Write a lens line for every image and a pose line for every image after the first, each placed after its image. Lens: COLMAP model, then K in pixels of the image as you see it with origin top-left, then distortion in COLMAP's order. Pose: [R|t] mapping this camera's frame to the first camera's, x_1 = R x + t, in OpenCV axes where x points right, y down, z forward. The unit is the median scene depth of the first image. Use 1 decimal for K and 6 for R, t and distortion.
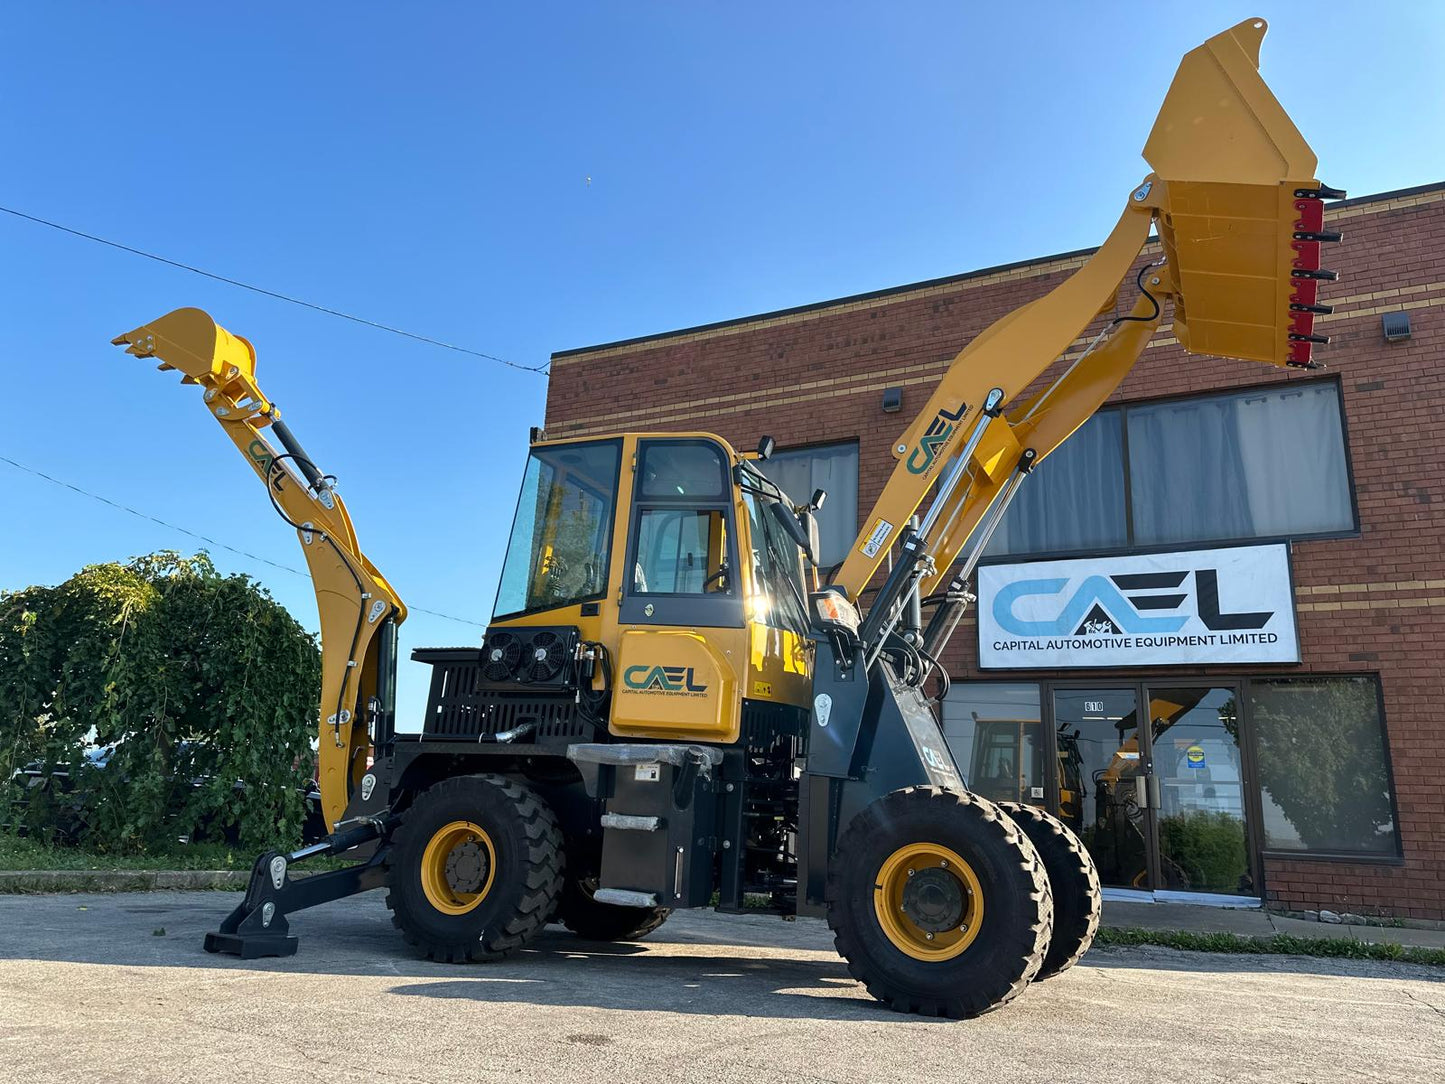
lens RADIAL K [[1009.3, 0, 705.1], [0, 1009.3, 544.6], [0, 0, 1]] dist [0.056022, -0.082885]
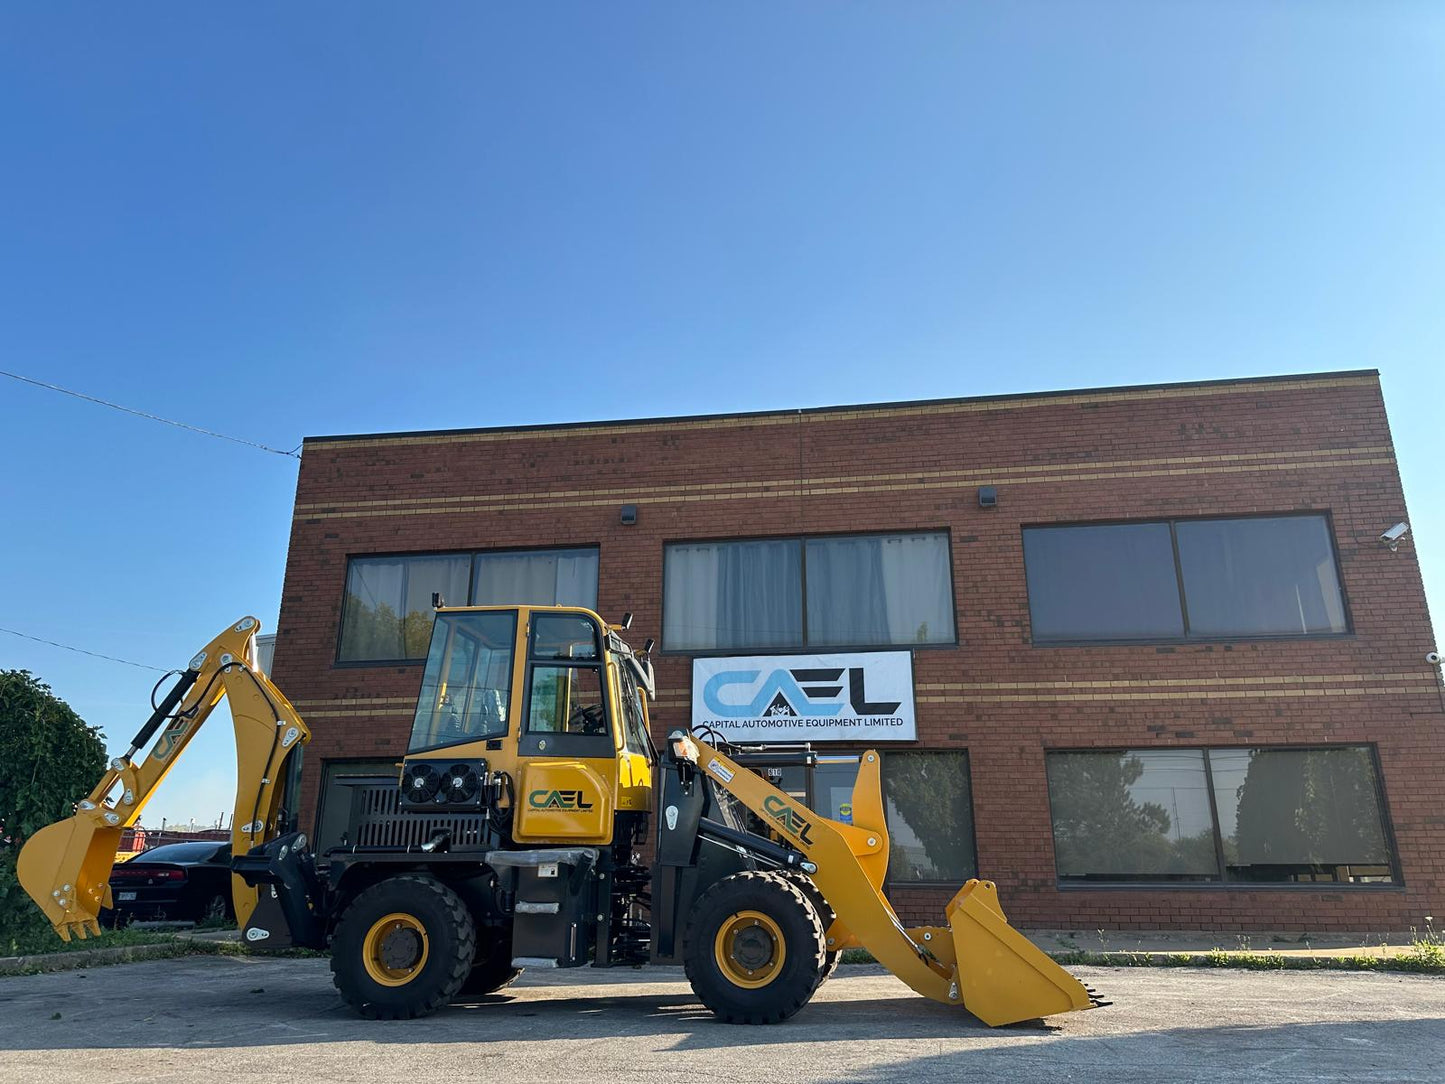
lens RADIAL K [[1017.3, 0, 719.9], [0, 1017.3, 542.1], [0, 0, 1]] dist [0.147652, -0.229852]
pose [[0.948674, 0.050457, 0.312204, -0.105444], [-0.040254, 0.998426, -0.039043, -0.080779], [-0.313683, 0.024472, 0.949212, -0.219957]]
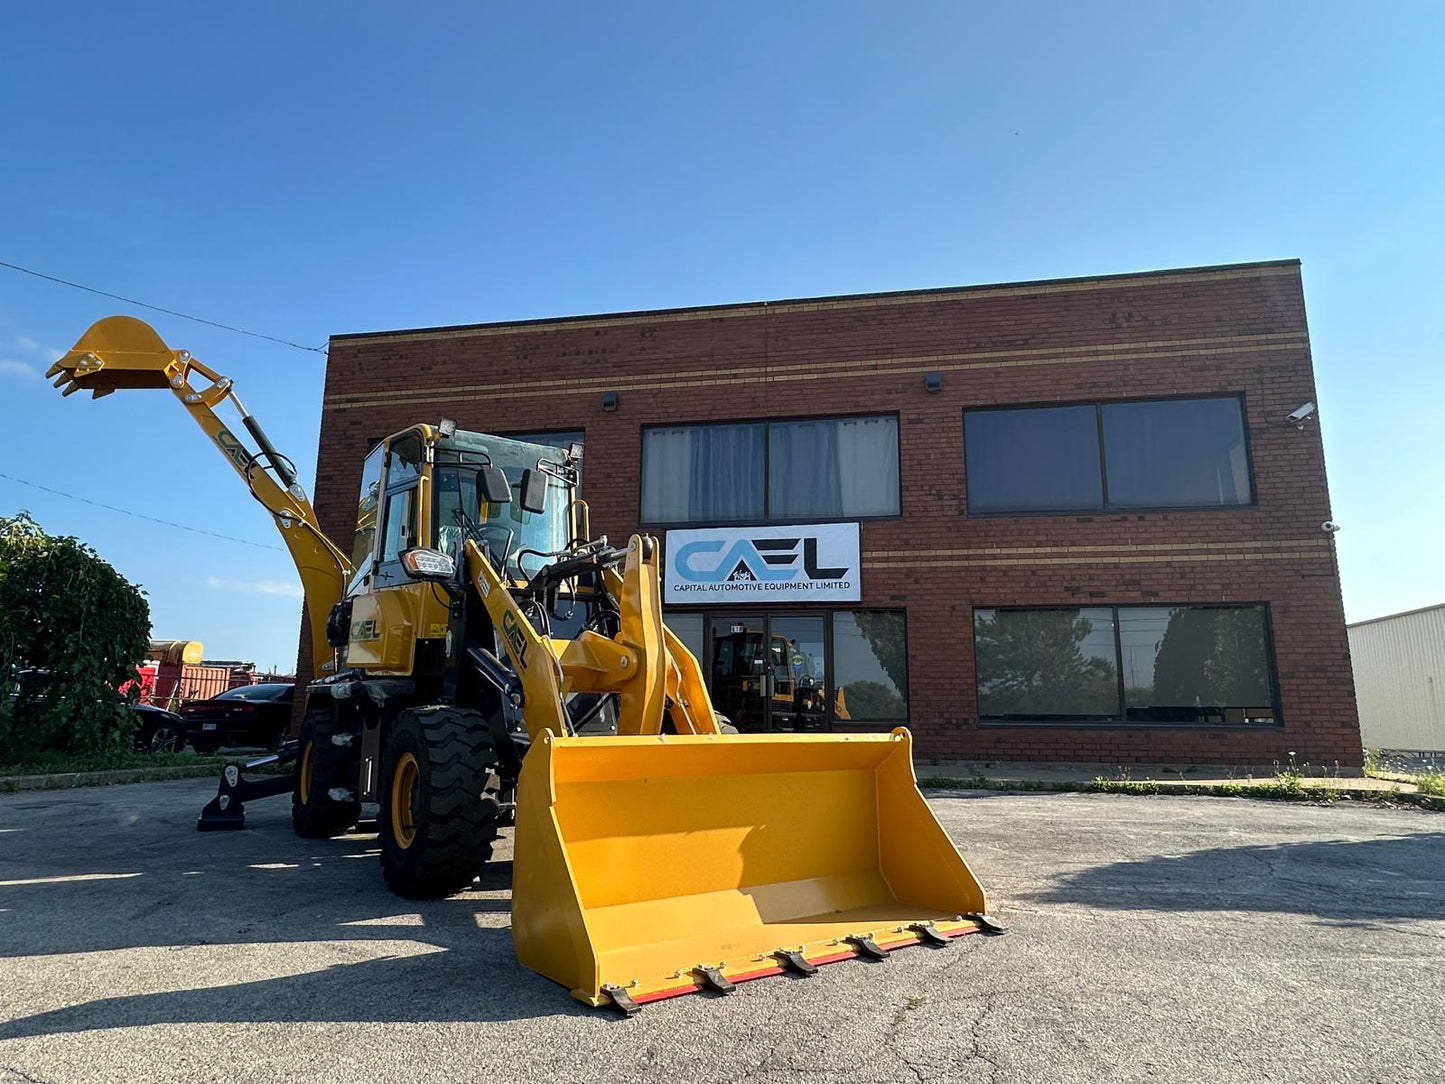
lens RADIAL K [[888.2, 0, 711.8], [0, 888.2, 542.3], [0, 0, 1]] dist [-0.001391, -0.002788]
pose [[0.962010, 0.012367, 0.272735, -0.002121], [-0.036420, 0.995858, 0.083309, -0.072251], [-0.270575, -0.090077, 0.958475, -0.206768]]
